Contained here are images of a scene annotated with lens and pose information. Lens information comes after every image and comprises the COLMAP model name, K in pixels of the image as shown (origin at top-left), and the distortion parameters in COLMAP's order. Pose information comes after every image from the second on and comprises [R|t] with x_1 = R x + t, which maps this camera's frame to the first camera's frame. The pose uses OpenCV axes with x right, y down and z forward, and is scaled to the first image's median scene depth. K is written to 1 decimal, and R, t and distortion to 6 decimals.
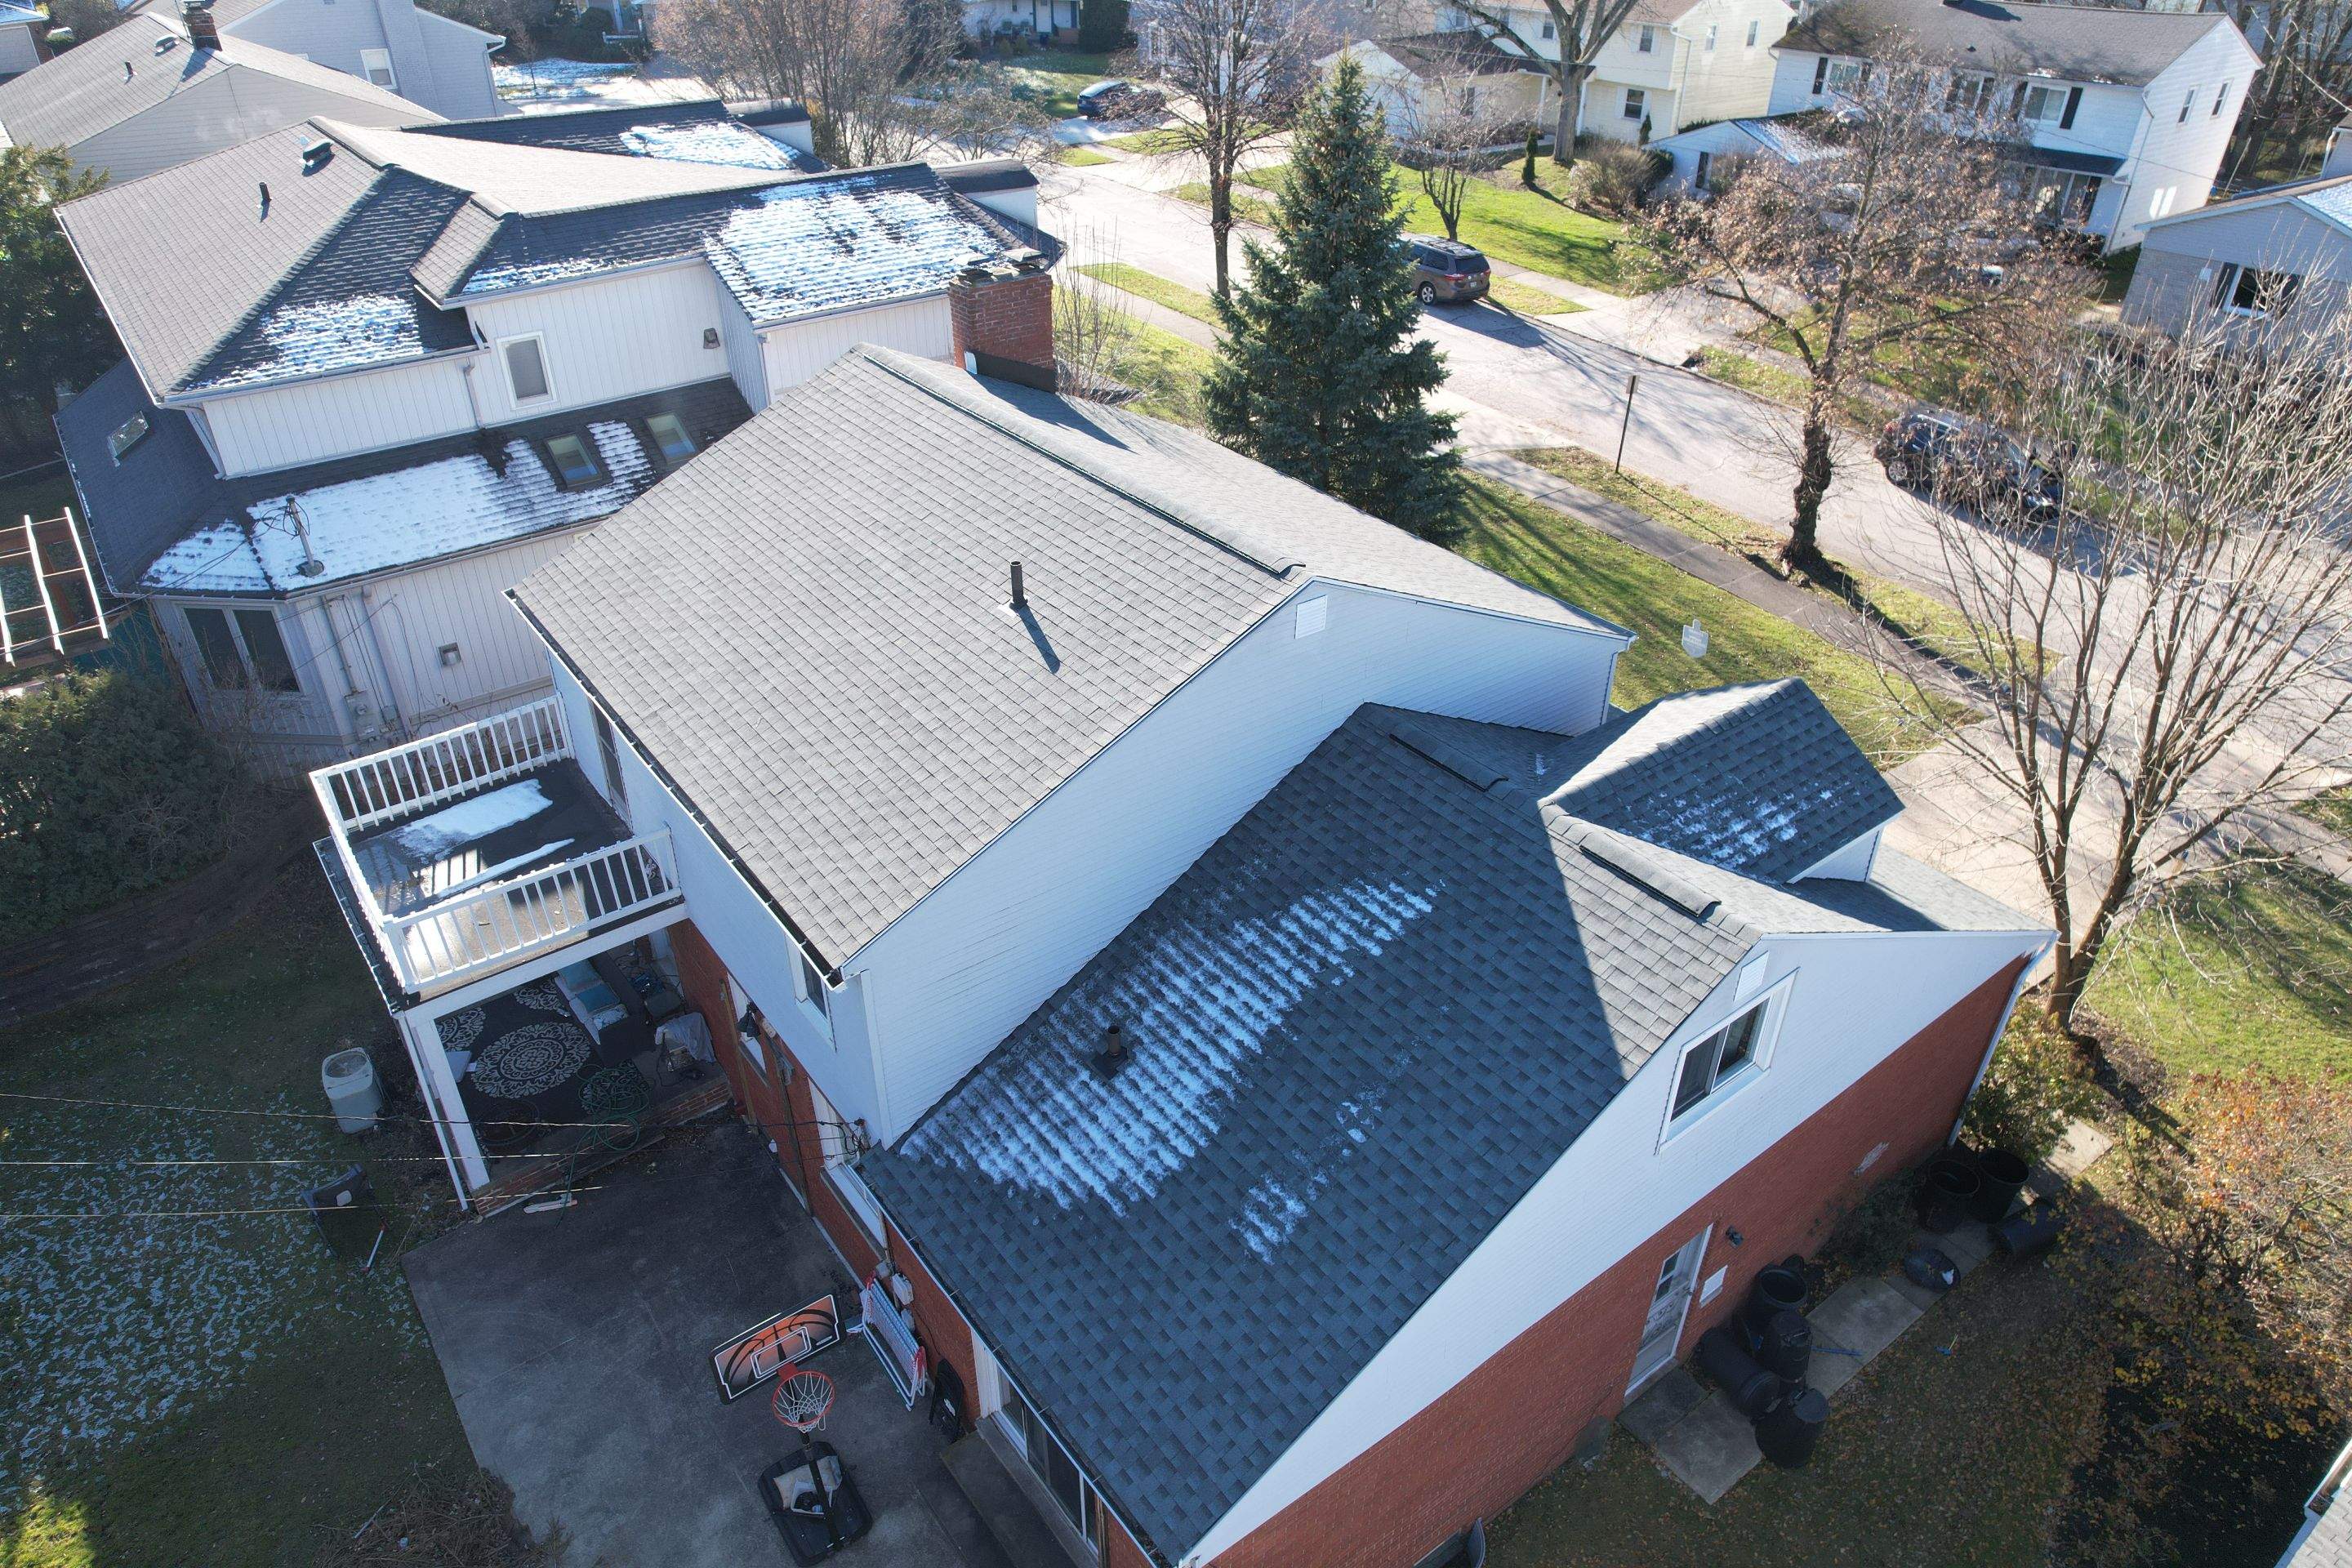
lens RADIAL K [[1518.7, 0, 1177.2], [0, 1518.7, 808.1], [0, 0, 1]] dist [-0.082322, 0.077727]
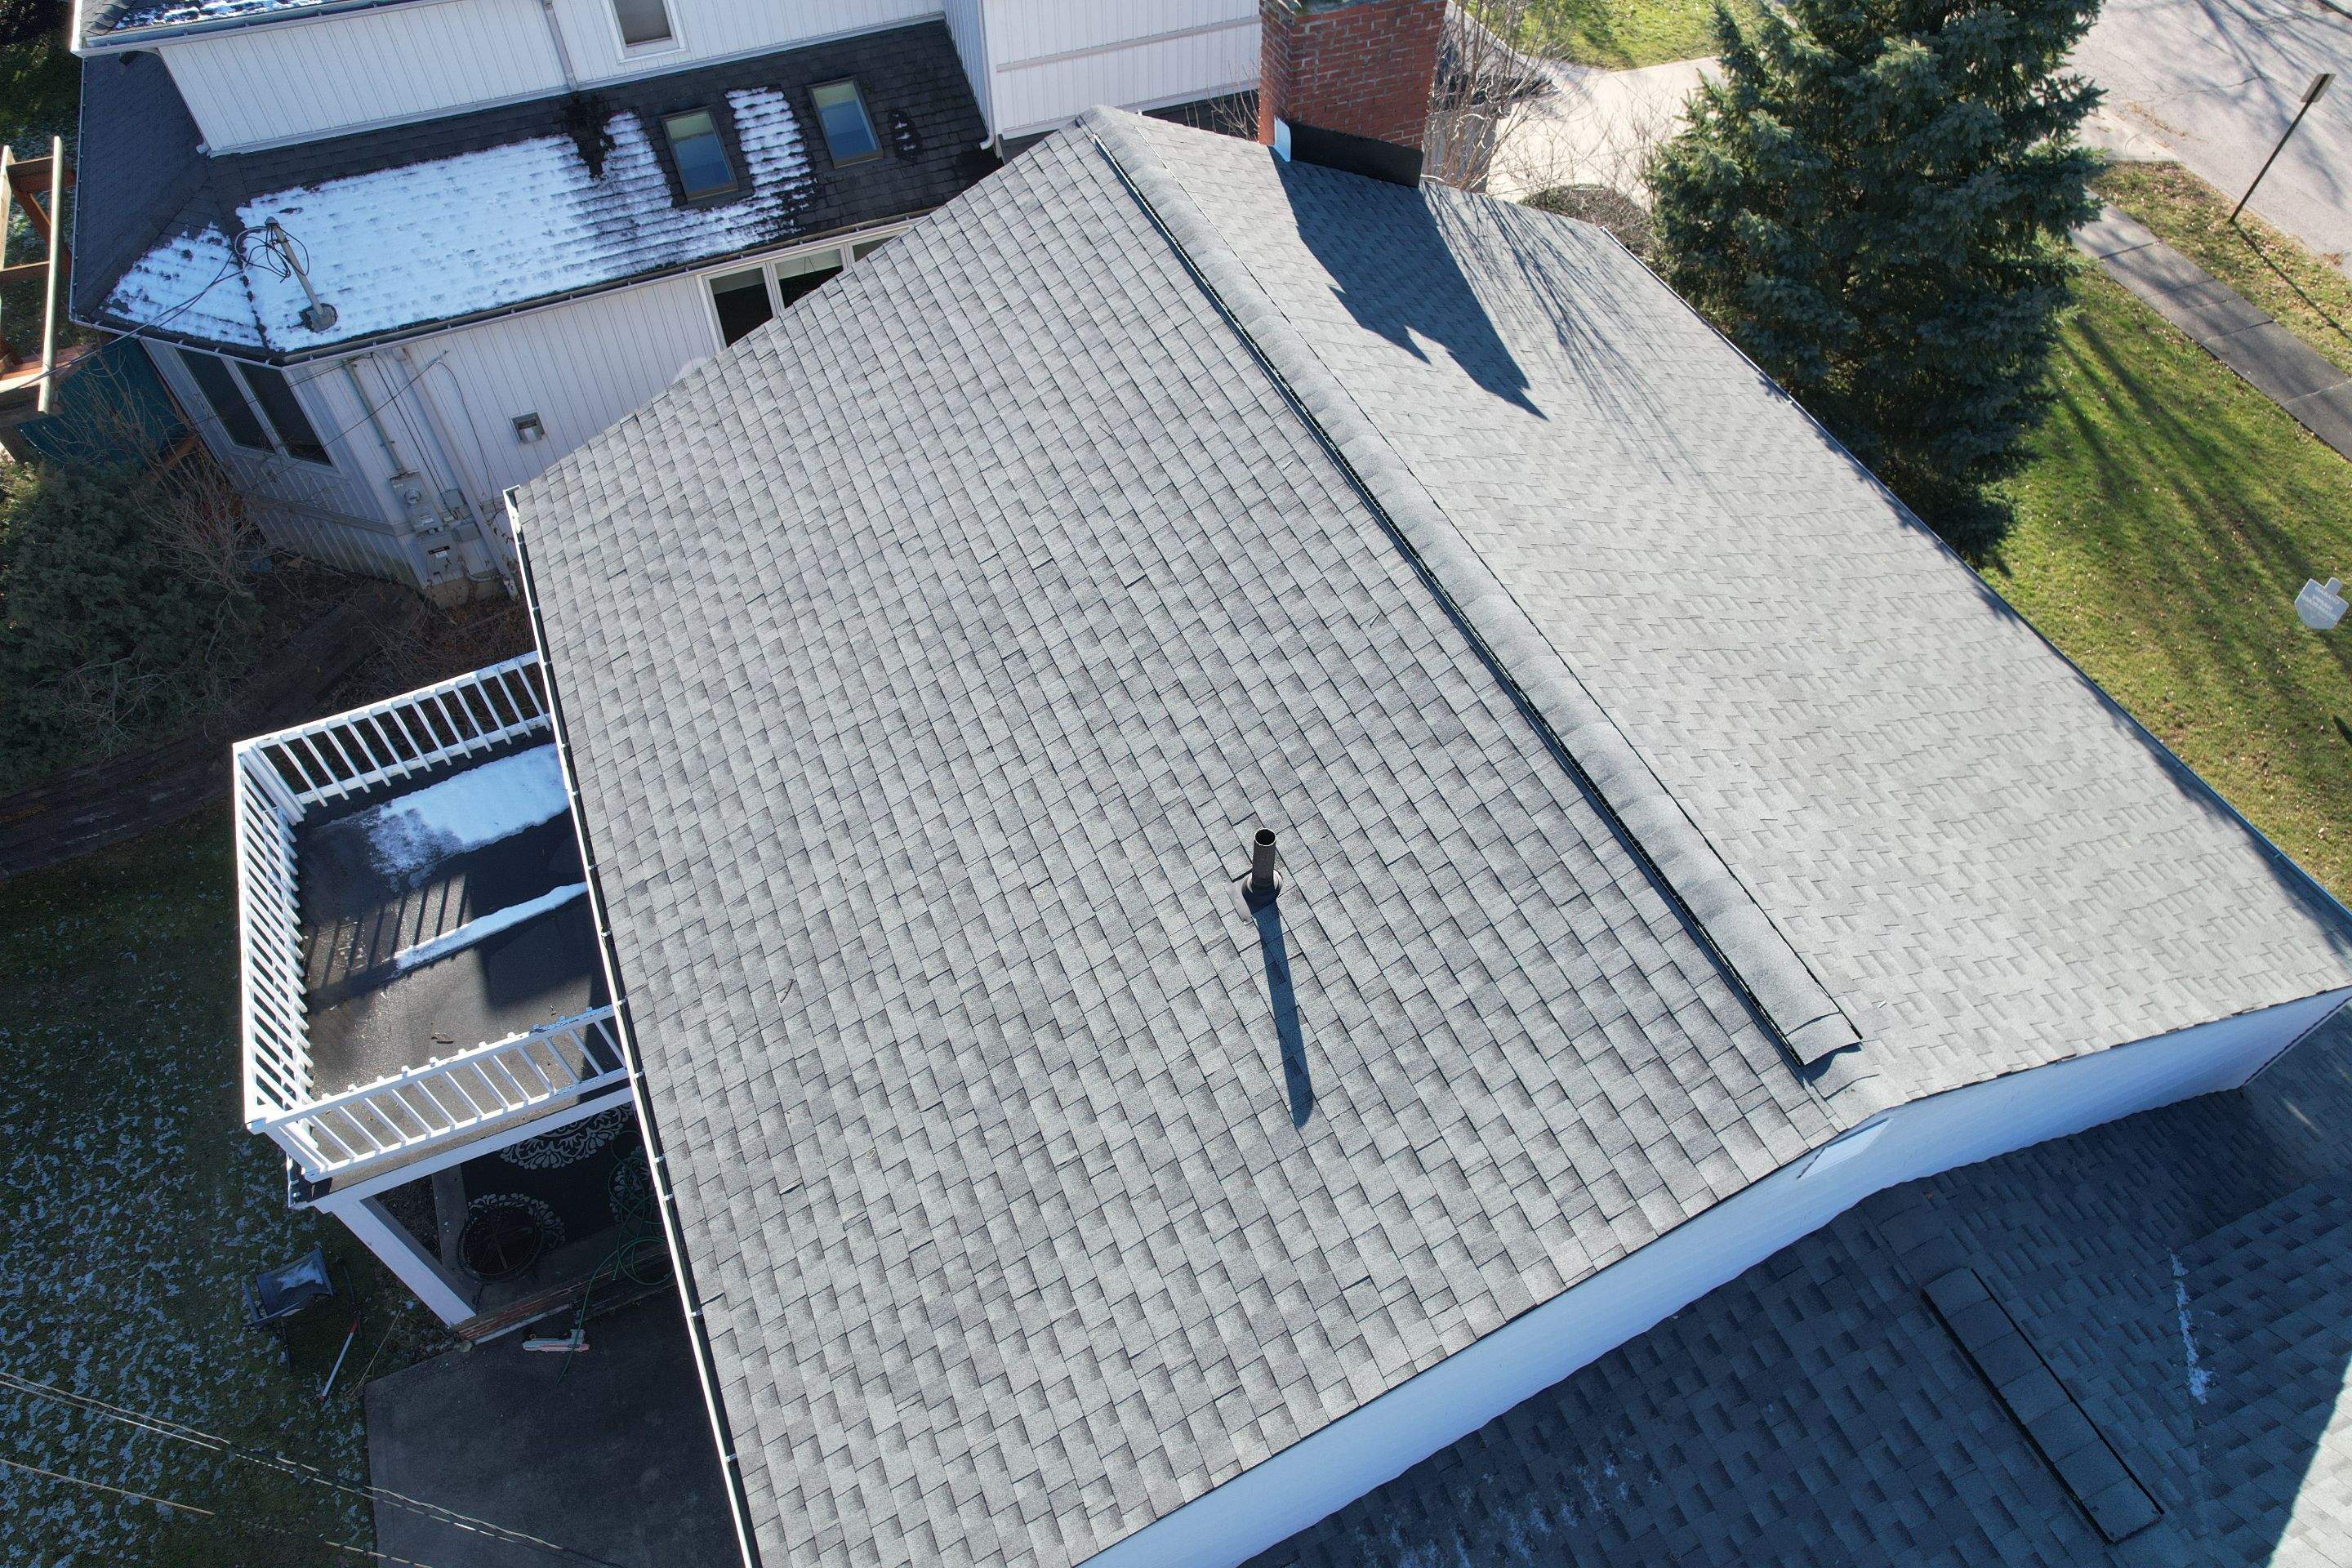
lens RADIAL K [[1504.4, 0, 1179.0], [0, 1504.4, 809.4], [0, 0, 1]] dist [-0.065303, 0.057331]
pose [[0.972589, 0.184782, -0.141160, -0.042496], [-0.130213, 0.935747, 0.327753, -0.216713], [0.192652, -0.300388, 0.934158, 0.341426]]
